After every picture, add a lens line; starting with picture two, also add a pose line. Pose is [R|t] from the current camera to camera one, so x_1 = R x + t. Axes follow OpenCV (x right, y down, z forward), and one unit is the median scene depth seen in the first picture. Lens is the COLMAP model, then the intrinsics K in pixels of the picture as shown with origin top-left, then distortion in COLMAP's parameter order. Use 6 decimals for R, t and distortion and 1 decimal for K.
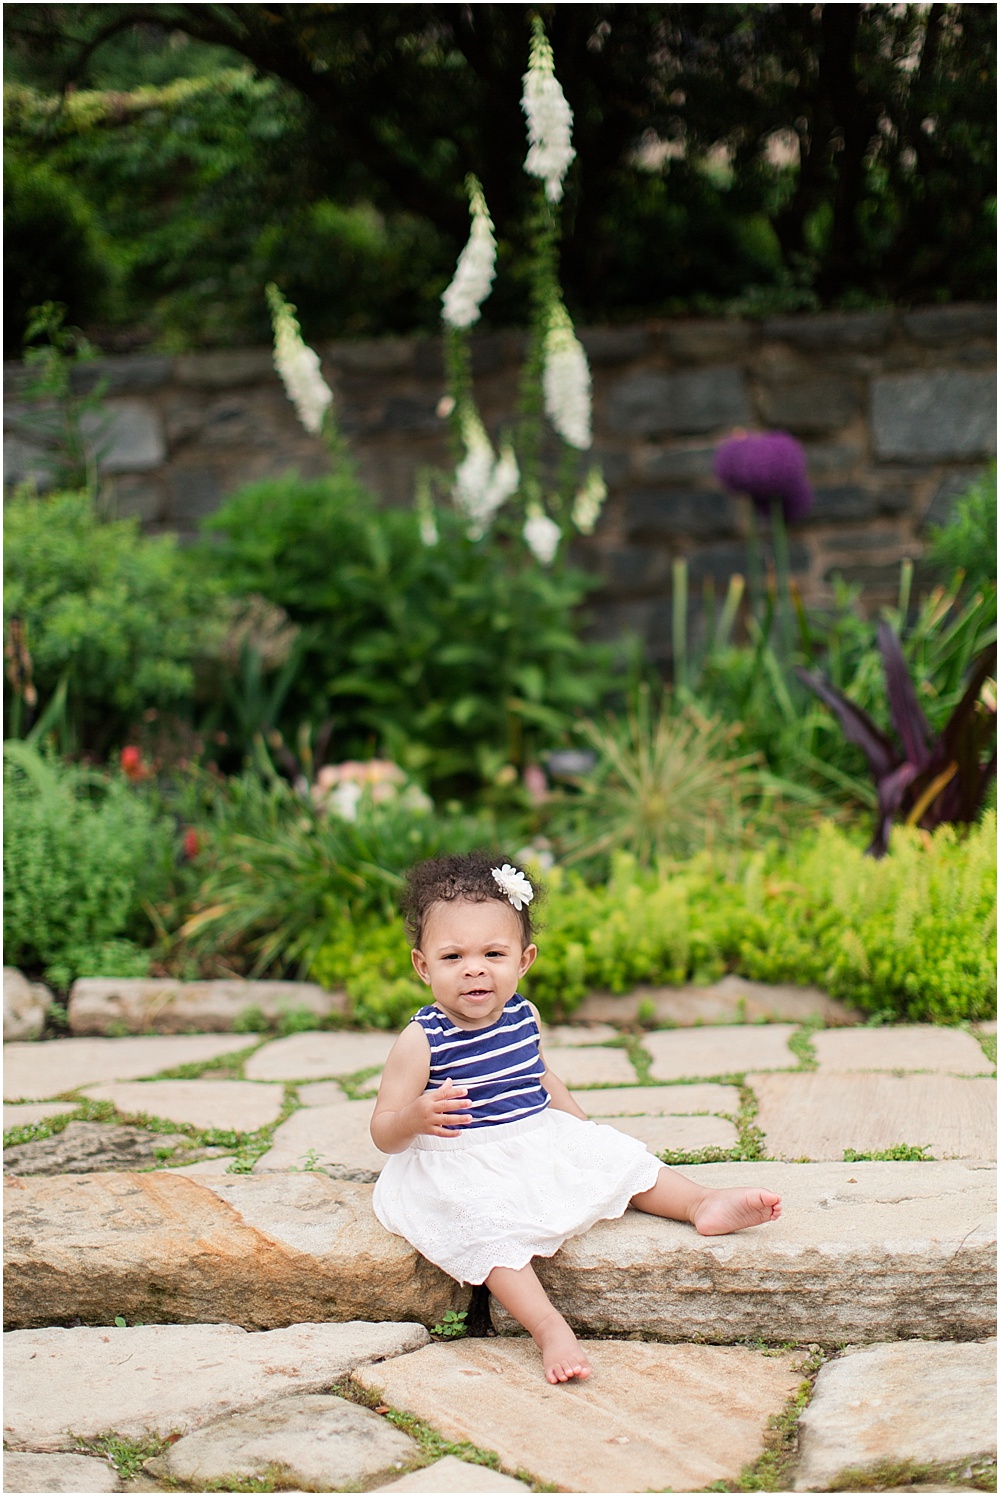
lens RADIAL K [[6991.5, 0, 391.8], [0, 6991.5, 747.7], [0, 0, 1]] dist [0.100567, -3.289162]
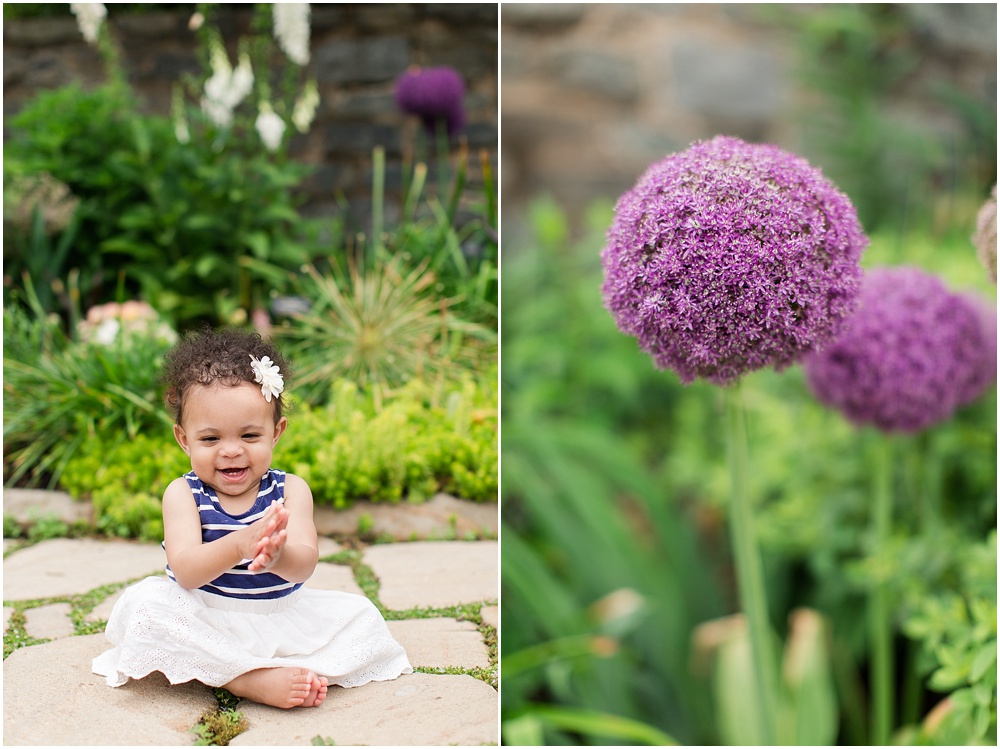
lens RADIAL K [[3352.1, 0, 500.0], [0, 3352.1, 374.5], [0, 0, 1]] dist [-1.008182, 23.900695]
pose [[0.995108, 0.017807, 0.097179, 0.006042], [-0.019085, 0.999743, 0.012237, 0.007072], [-0.096936, -0.014032, 0.995192, 0.460150]]
